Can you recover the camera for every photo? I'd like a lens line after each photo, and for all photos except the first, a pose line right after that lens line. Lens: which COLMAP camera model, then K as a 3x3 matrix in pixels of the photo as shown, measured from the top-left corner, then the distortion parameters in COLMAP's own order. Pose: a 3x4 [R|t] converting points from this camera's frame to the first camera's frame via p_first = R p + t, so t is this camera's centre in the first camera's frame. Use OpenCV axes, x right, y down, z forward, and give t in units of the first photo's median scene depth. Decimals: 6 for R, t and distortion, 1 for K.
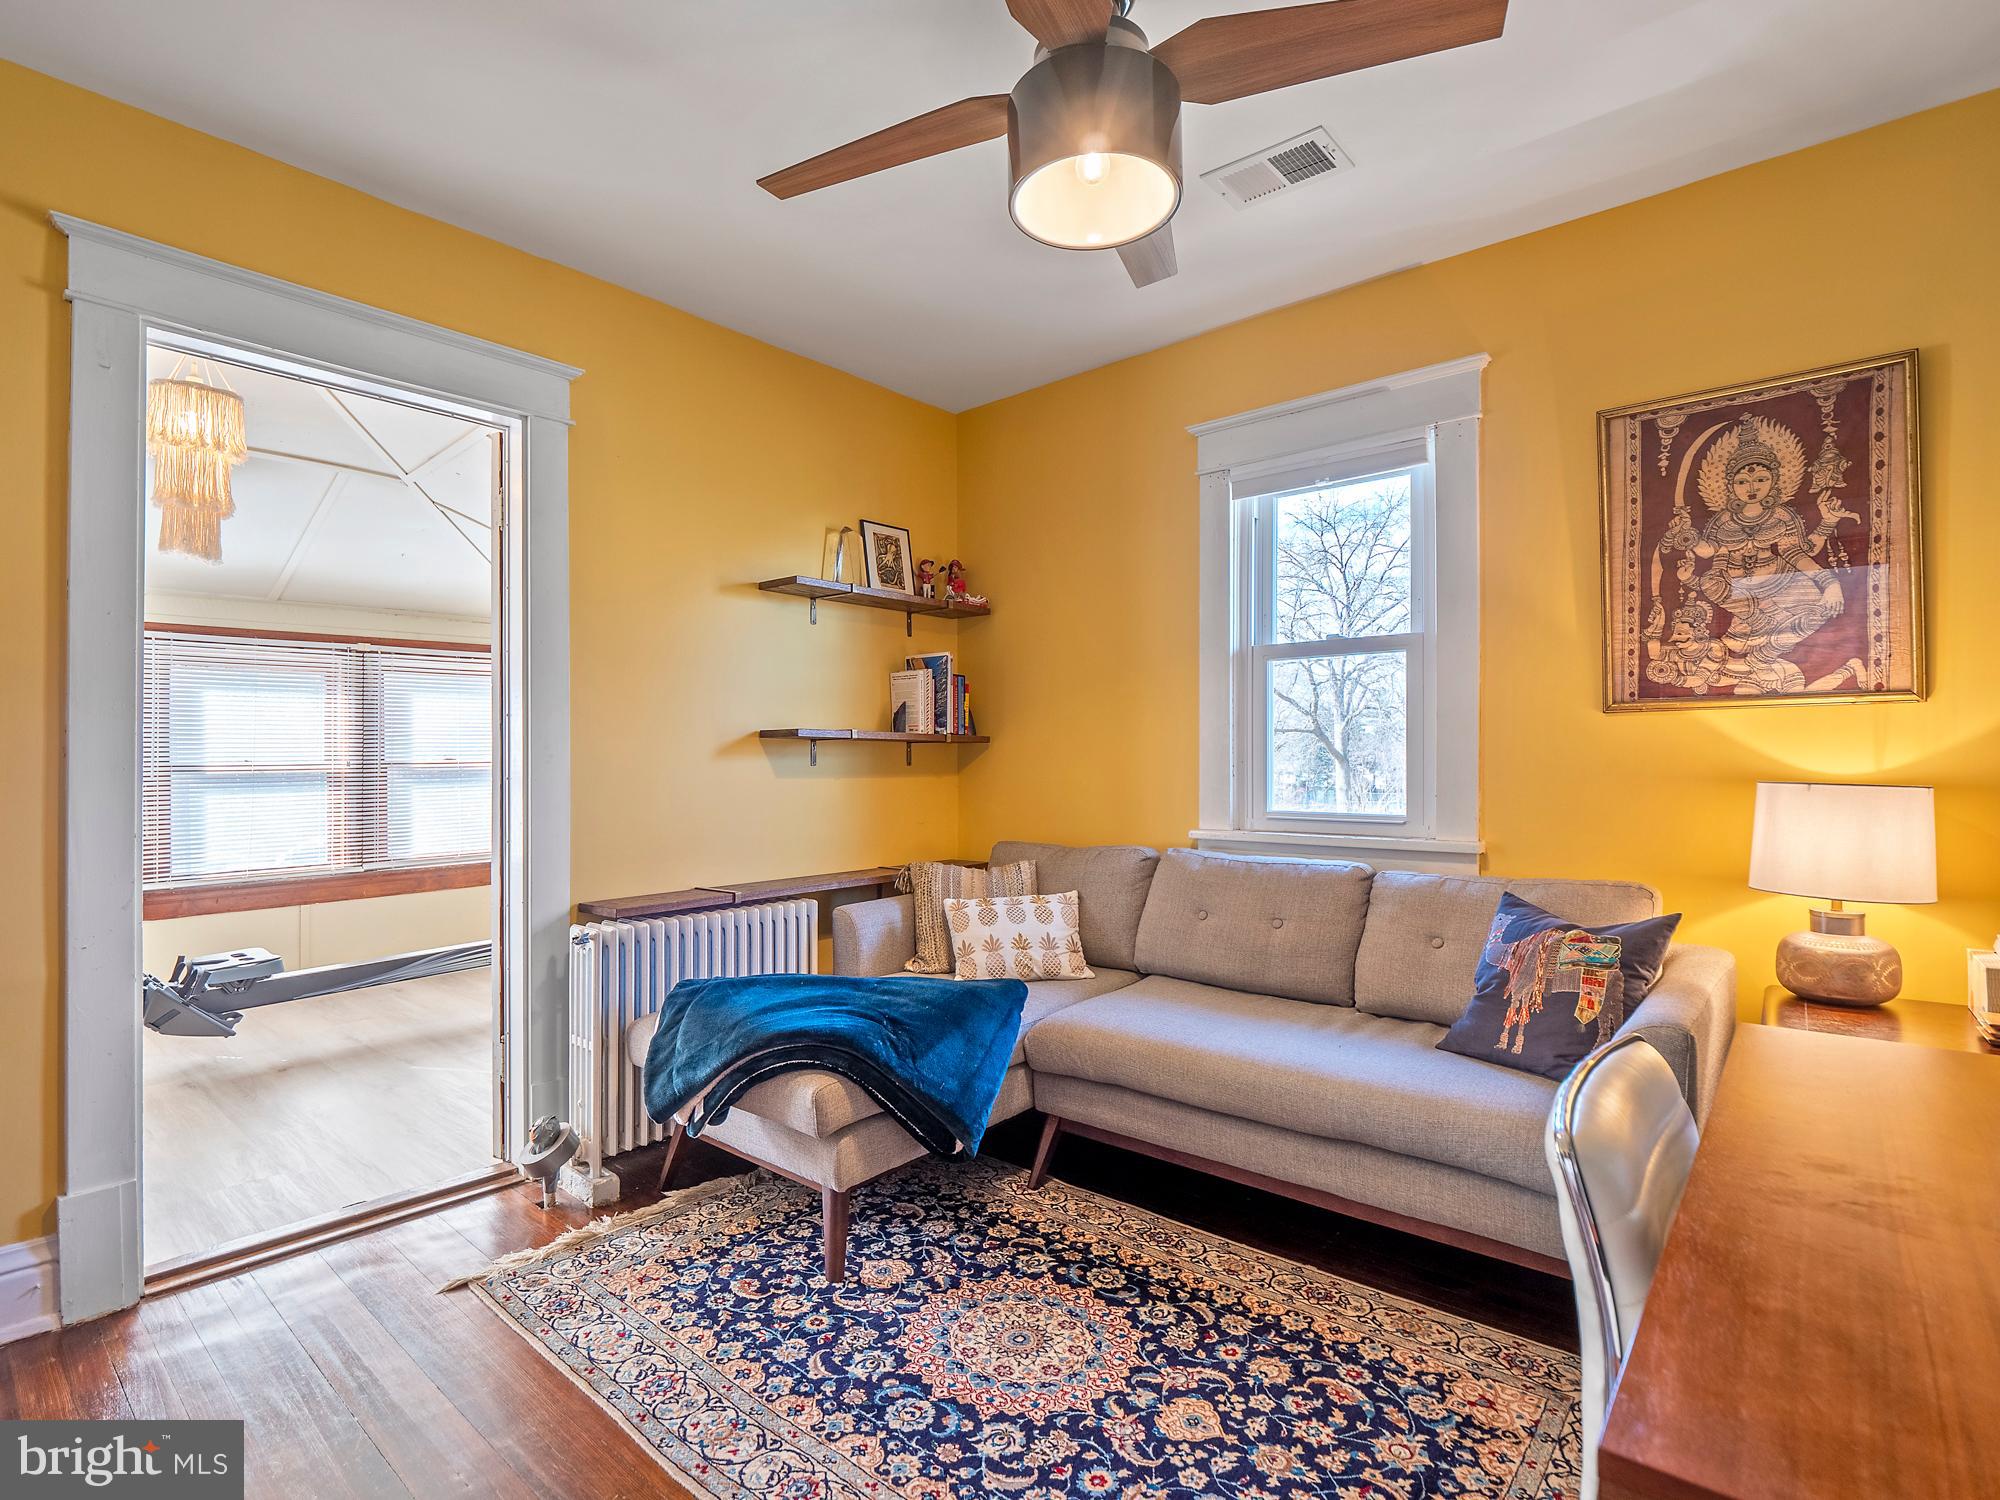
lens RADIAL K [[1011.0, 0, 1000.0], [0, 1011.0, 750.0], [0, 0, 1]] dist [-0.003514, -0.000825]
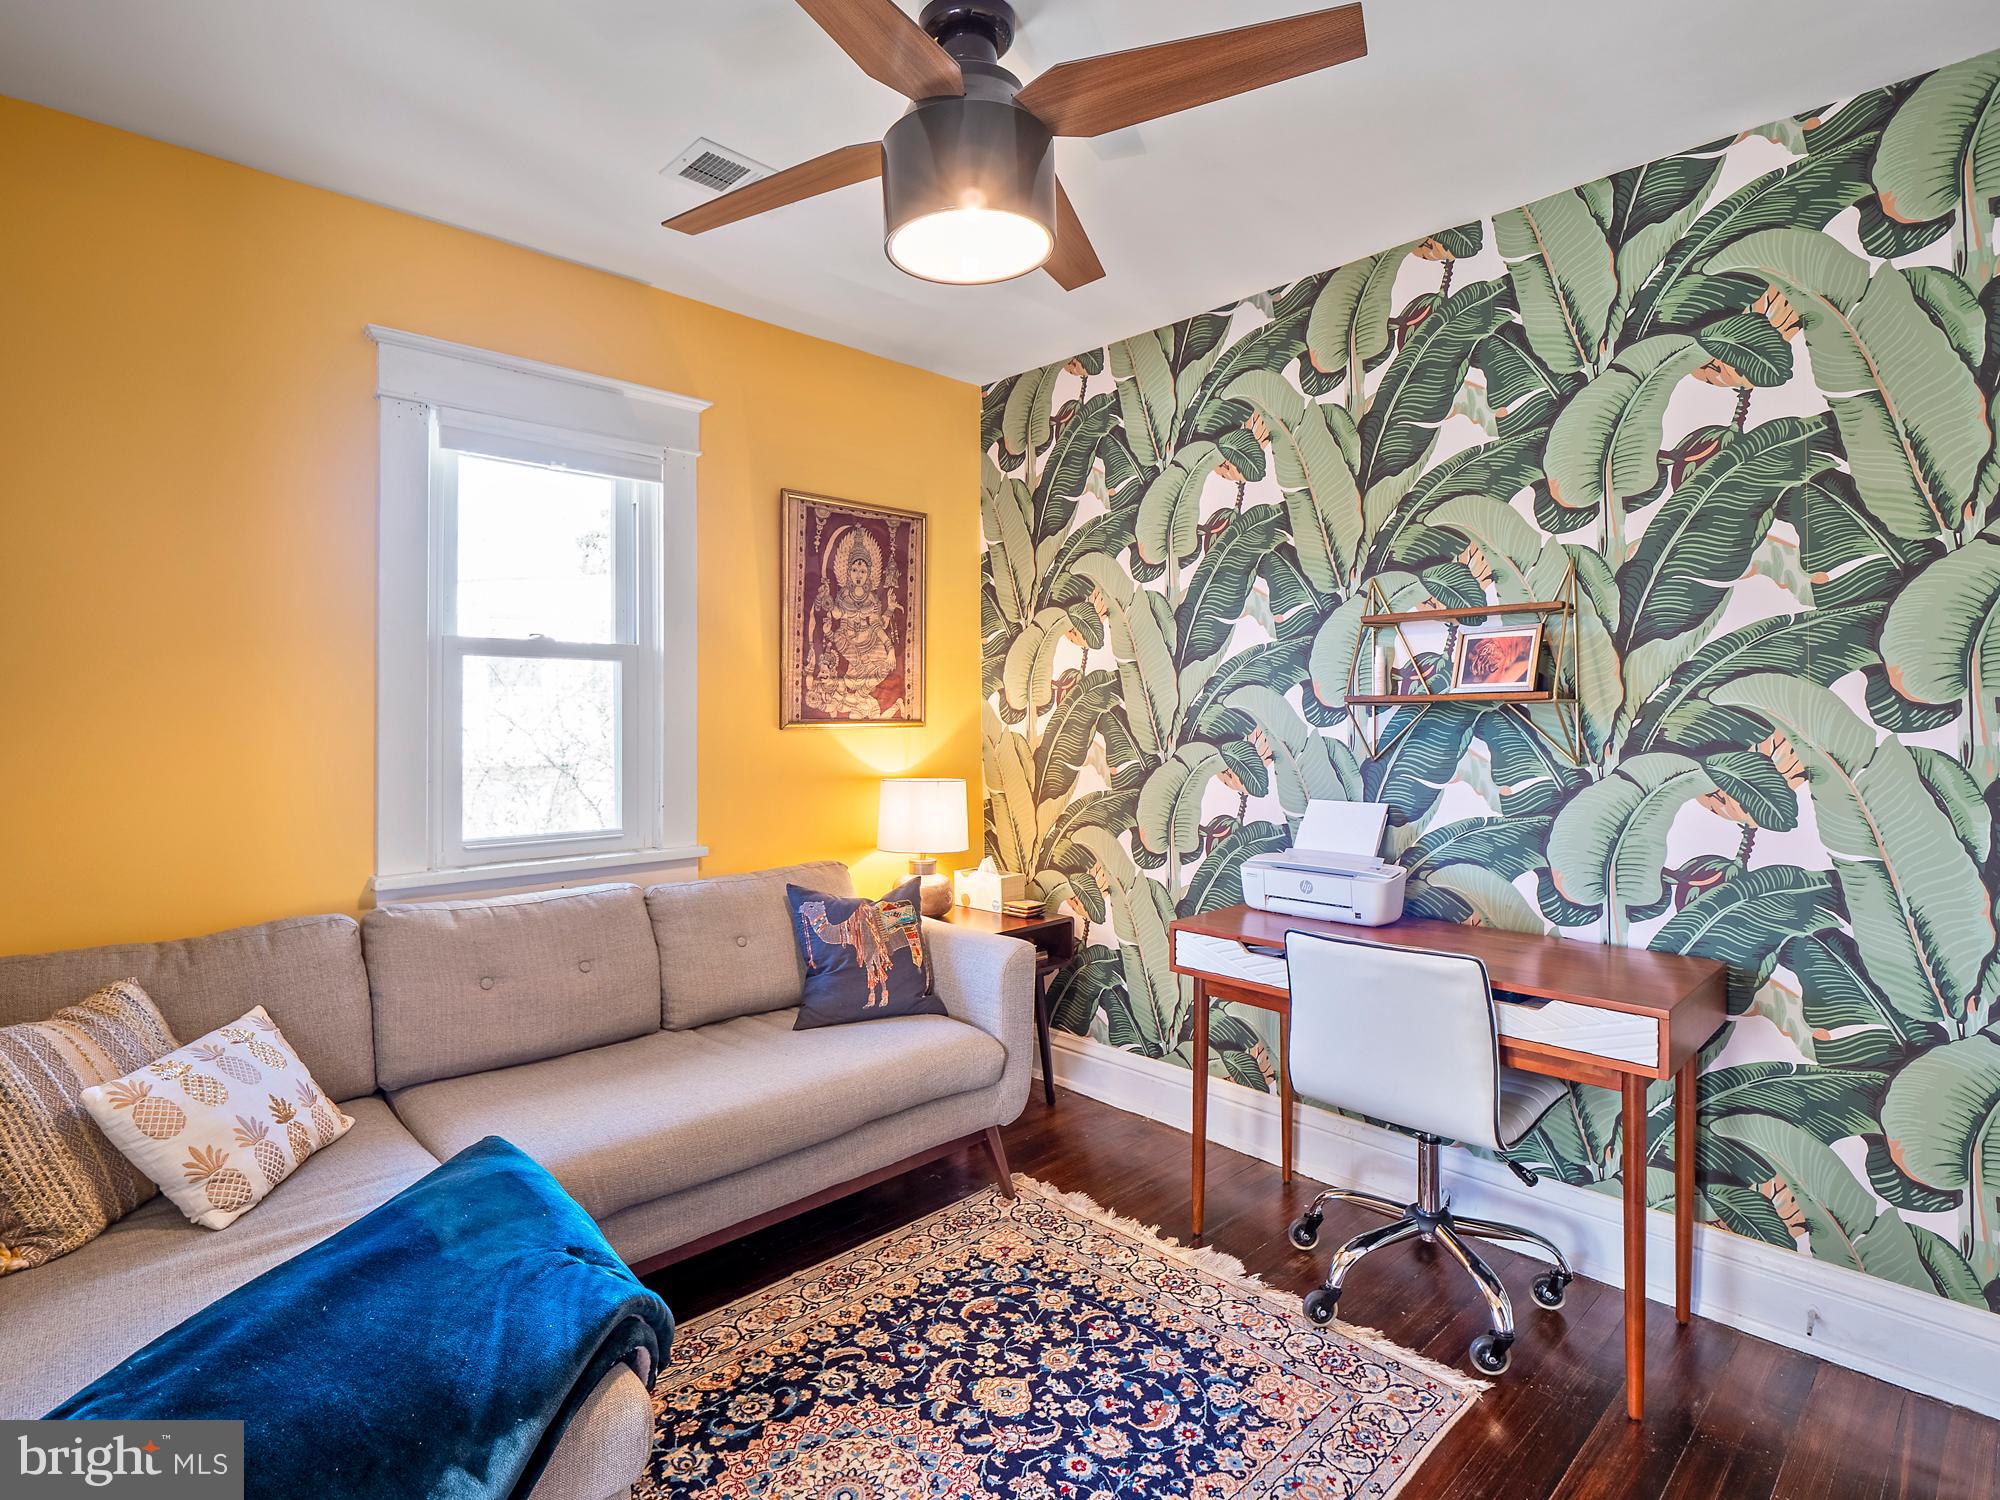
lens RADIAL K [[1016.7, 0, 999.5], [0, 1016.7, 707.0], [0, 0, 1]] dist [0.001457, -0.000801]
pose [[0.099289, 0.015855, 0.994932, -0.771743], [-0.010839, 0.999831, -0.014852, -0.060446], [-0.995000, -0.009310, 0.099444, 0.744638]]
